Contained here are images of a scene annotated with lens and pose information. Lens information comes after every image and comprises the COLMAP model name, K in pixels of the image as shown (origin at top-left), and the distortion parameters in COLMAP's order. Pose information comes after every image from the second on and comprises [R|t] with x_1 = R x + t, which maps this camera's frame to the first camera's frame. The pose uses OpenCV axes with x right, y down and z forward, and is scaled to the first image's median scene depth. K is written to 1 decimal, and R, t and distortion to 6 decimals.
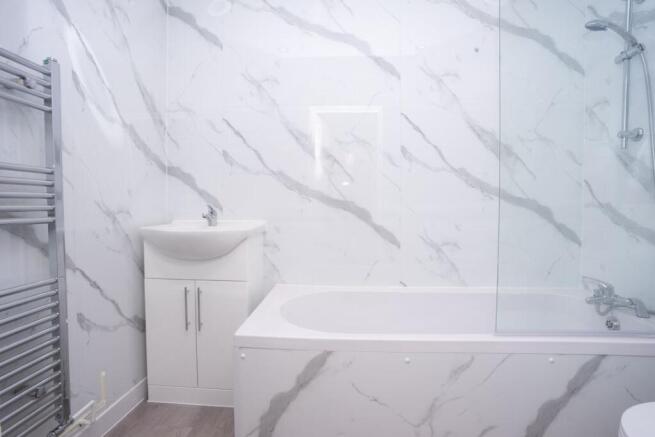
lens RADIAL K [[321.2, 0, 322.7], [0, 321.2, 220.7], [0, 0, 1]] dist [-0.037928, 0.003196]
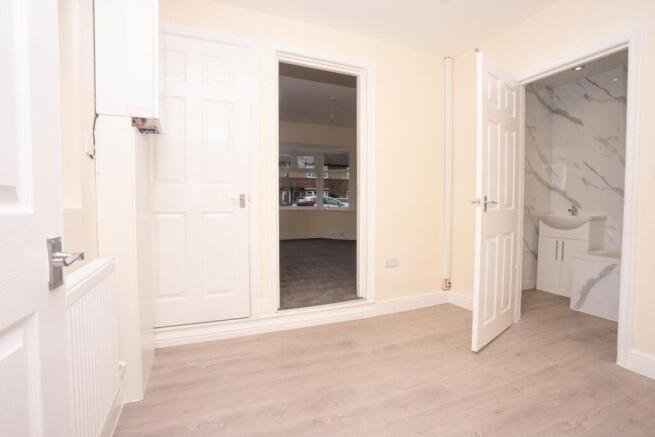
lens RADIAL K [[321.2, 0, 324.1], [0, 321.2, 214.9], [0, 0, 1]] dist [-0.037928, 0.003196]
pose [[0.457213, 0.031234, -0.888809, 0.747398], [-0.045792, 0.998884, 0.011547, 0.066885], [0.888178, 0.035421, 0.458133, -1.415099]]
